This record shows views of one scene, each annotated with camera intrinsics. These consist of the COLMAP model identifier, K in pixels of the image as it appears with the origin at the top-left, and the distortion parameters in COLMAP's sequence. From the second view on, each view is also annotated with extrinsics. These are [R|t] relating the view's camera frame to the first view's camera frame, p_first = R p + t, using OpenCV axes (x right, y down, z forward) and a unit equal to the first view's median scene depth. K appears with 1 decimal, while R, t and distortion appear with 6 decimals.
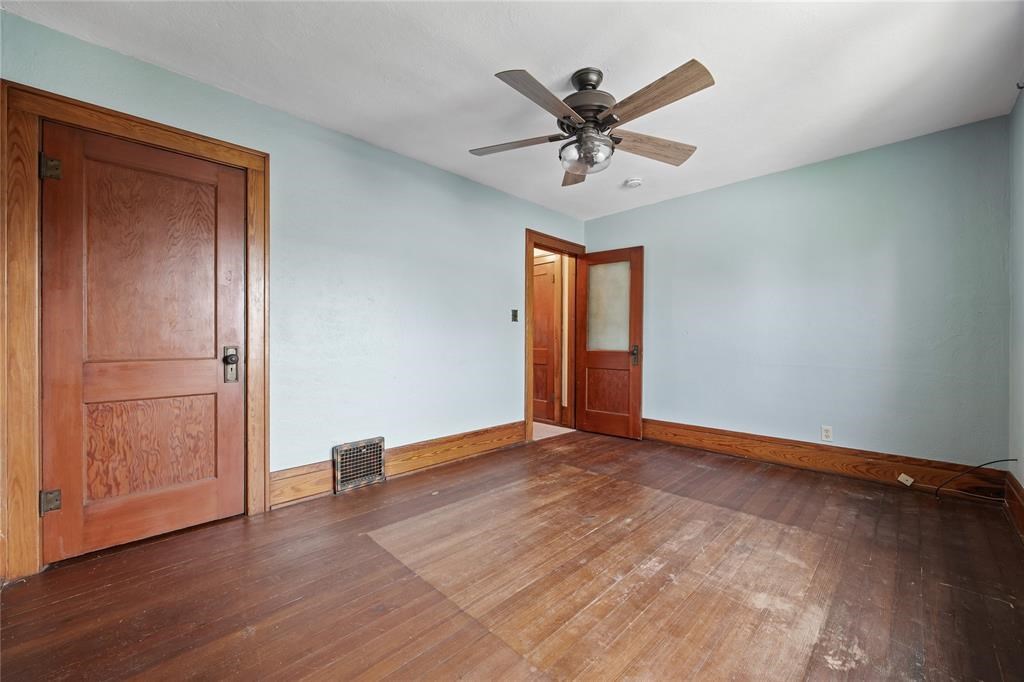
lens RADIAL K [[395.1, 0, 508.5], [0, 395.1, 338.4], [0, 0, 1]] dist [0.000456, -0.000018]
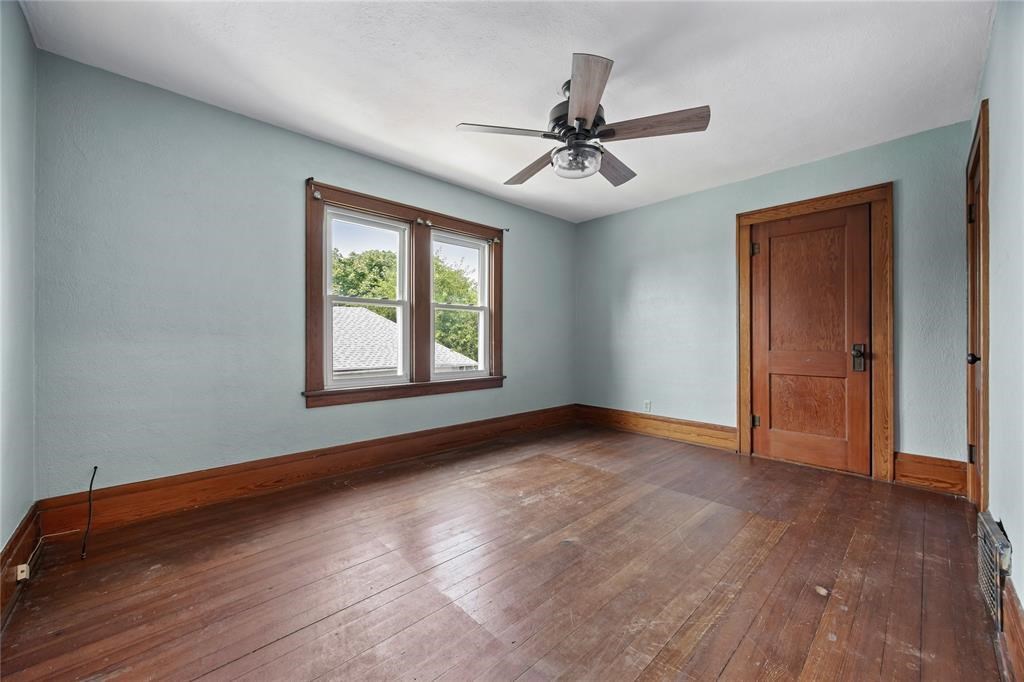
lens RADIAL K [[395.1, 0, 508.5], [0, 395.1, 338.4], [0, 0, 1]] dist [0.000456, -0.000018]
pose [[-0.999764, -0.001028, 0.021716, 0.391236], [-0.001136, 0.999987, -0.004984, 0.016130], [-0.021711, -0.005007, -0.999752, 2.273080]]
